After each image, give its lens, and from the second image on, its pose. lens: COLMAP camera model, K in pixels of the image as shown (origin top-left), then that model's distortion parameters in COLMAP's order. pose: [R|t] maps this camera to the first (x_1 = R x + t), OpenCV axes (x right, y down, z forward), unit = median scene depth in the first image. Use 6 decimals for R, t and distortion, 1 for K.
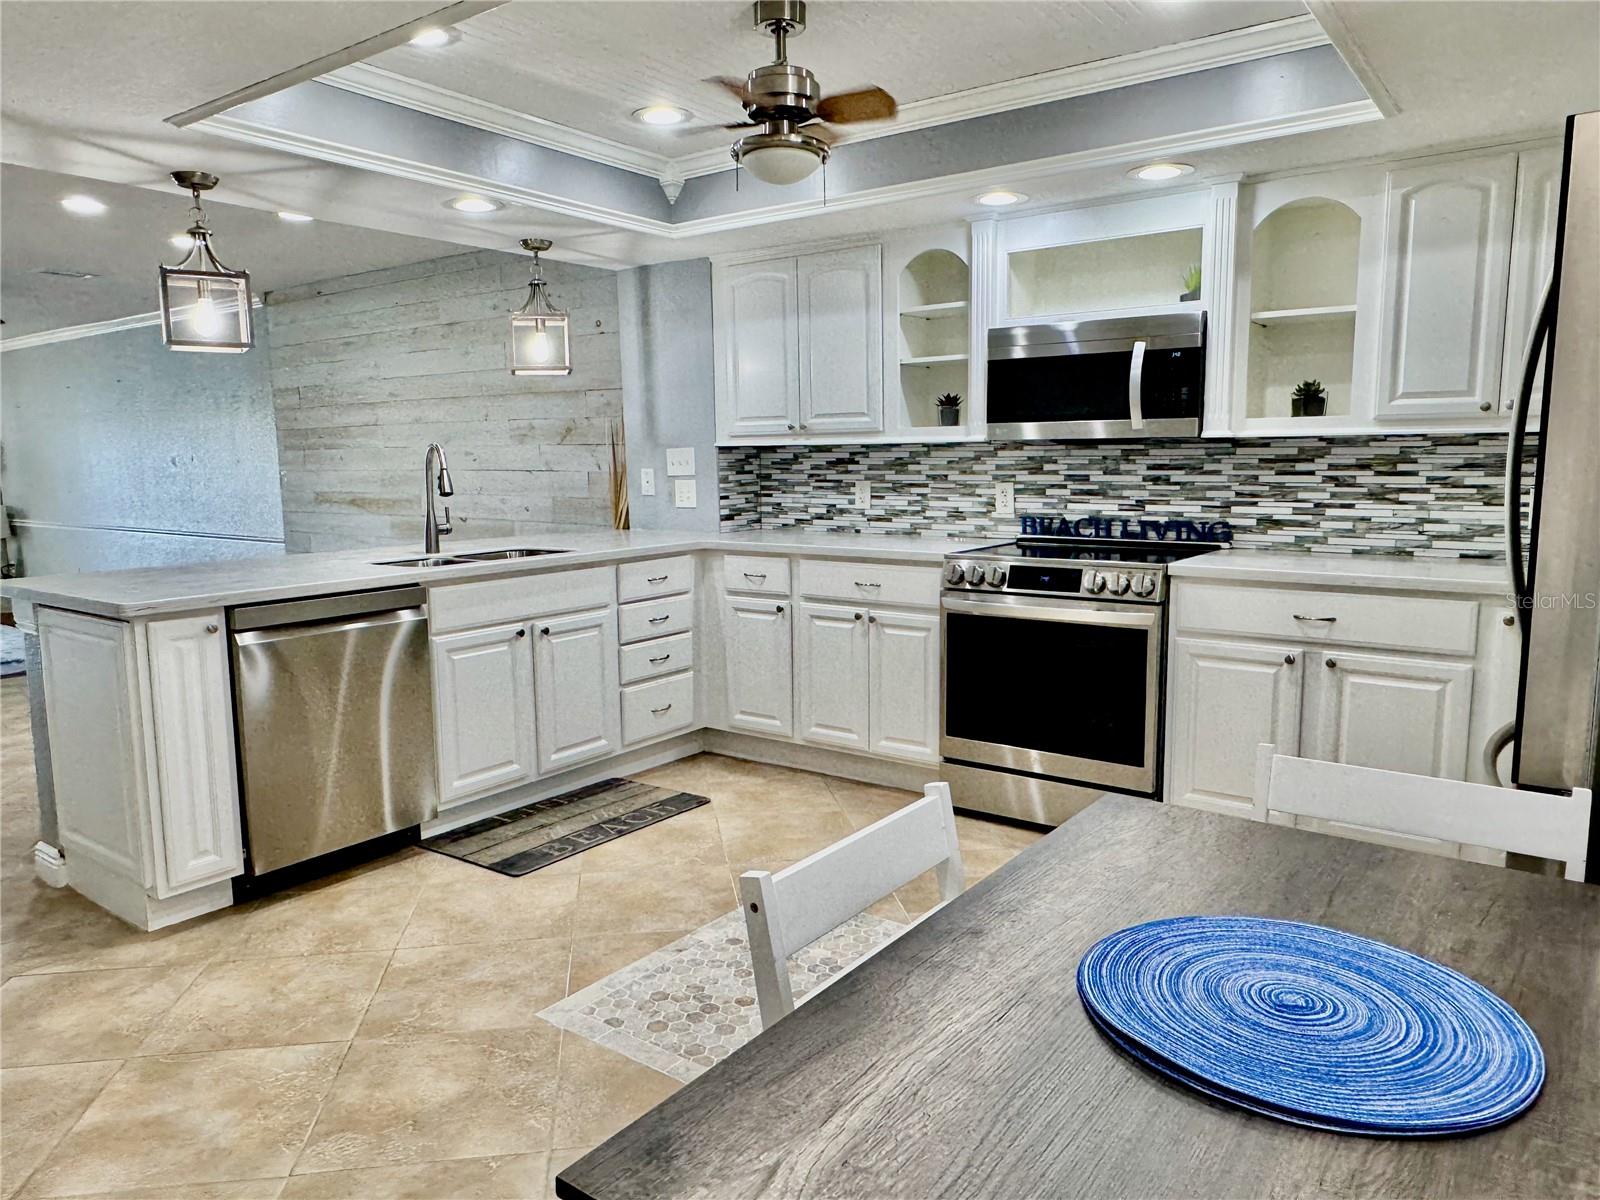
lens RADIAL K [[1078.0, 0, 798.1], [0, 1078.0, 624.2], [0, 0, 1]] dist [0.000452, 0.001063]
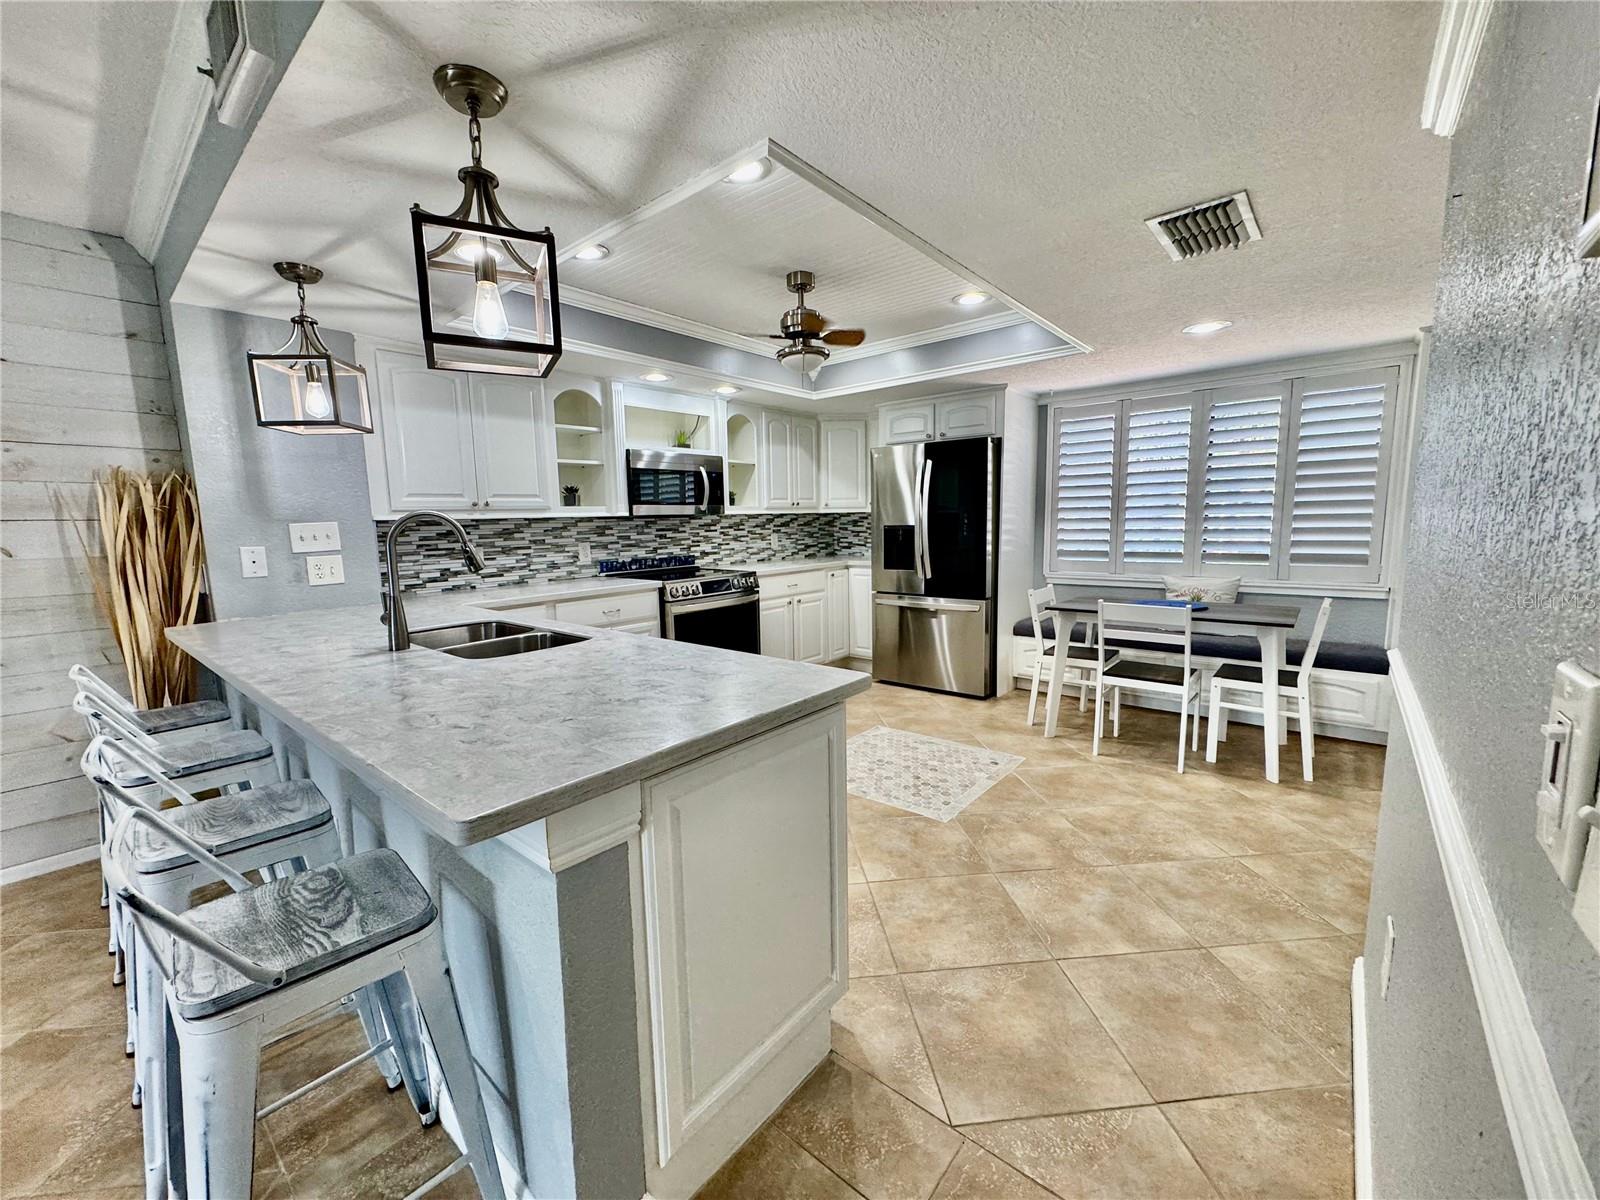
lens RADIAL K [[635.7, 0, 800.0], [0, 635.7, 600.0], [0, 0, 1]] dist [-0.000202, -0.000081]
pose [[0.069064, -0.120025, 0.990366, -0.848621], [0.178278, 0.978241, 0.106123, -0.106482], [-0.981553, 0.169231, 0.088959, 0.723519]]
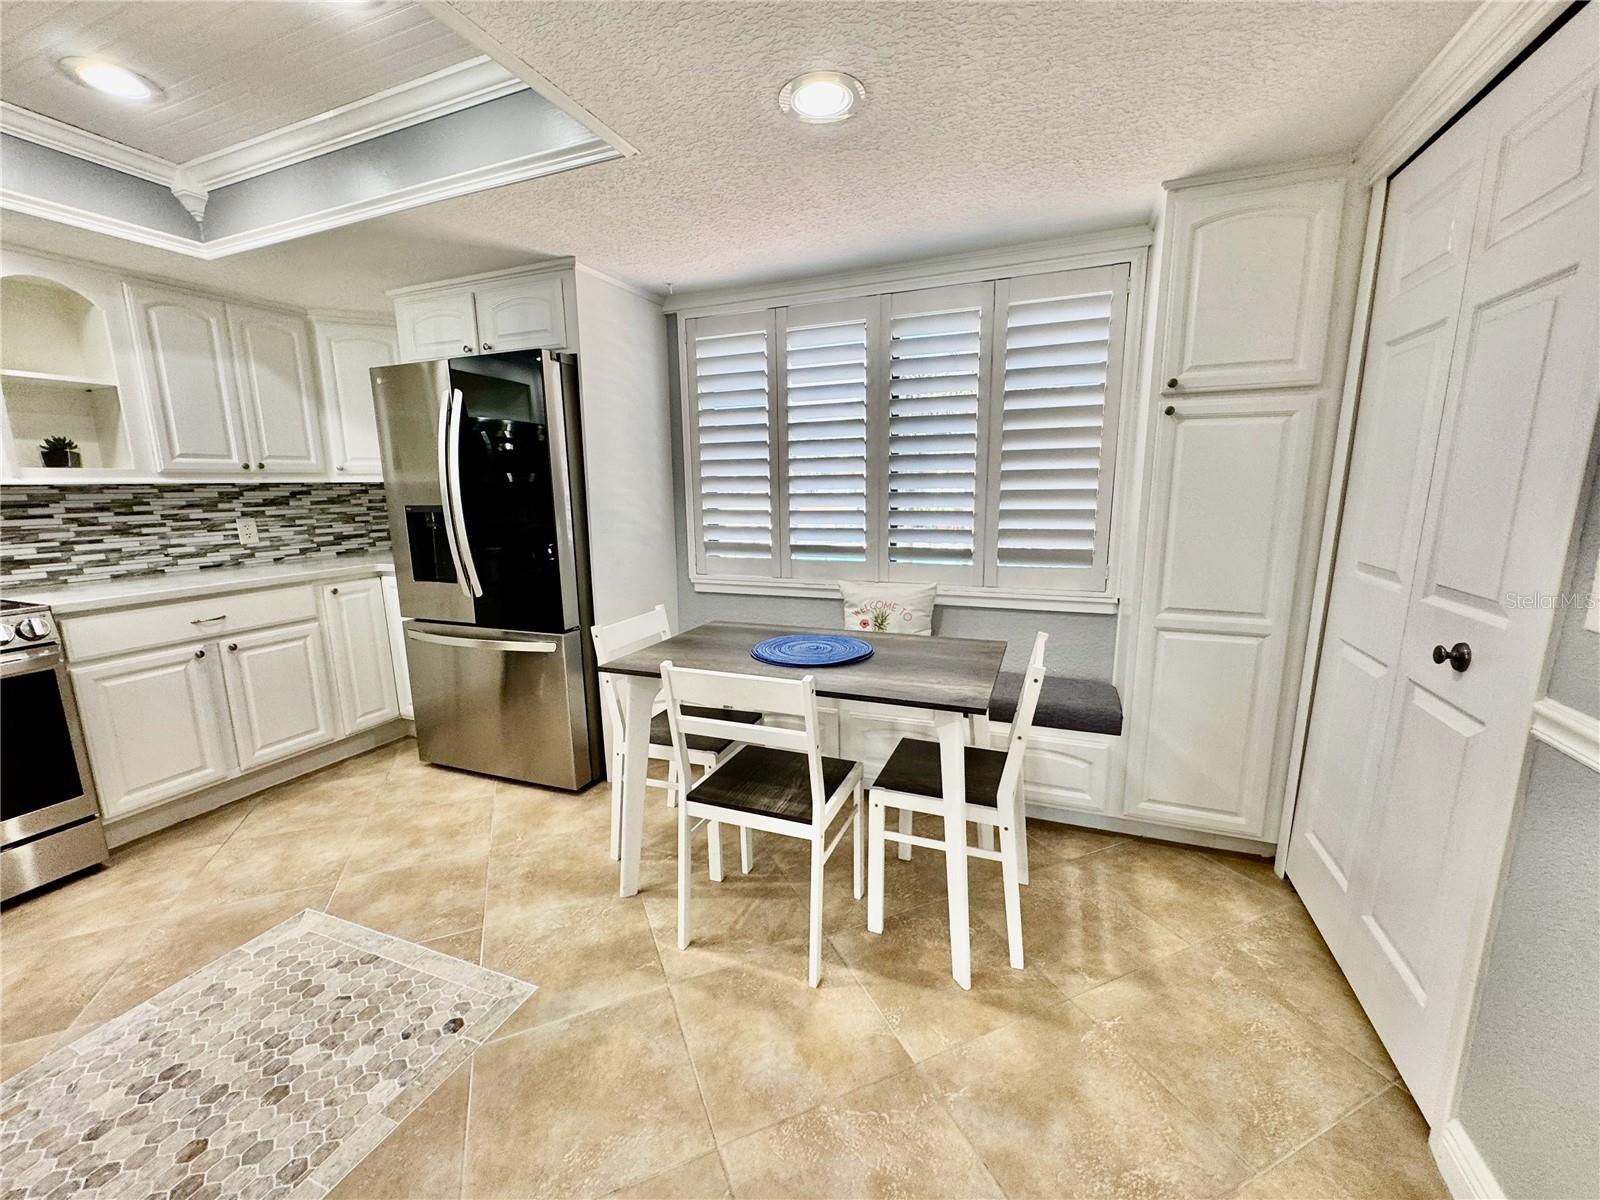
lens RADIAL K [[640.8, 0, 799.1], [0, 640.8, 601.9], [0, 0, 1]] dist [0.000399, -0.000231]
pose [[-0.245836, -0.163288, 0.955459, -0.391454], [0.171561, 0.962817, 0.208687, -0.056415], [-0.954008, 0.215222, -0.208682, 0.389619]]
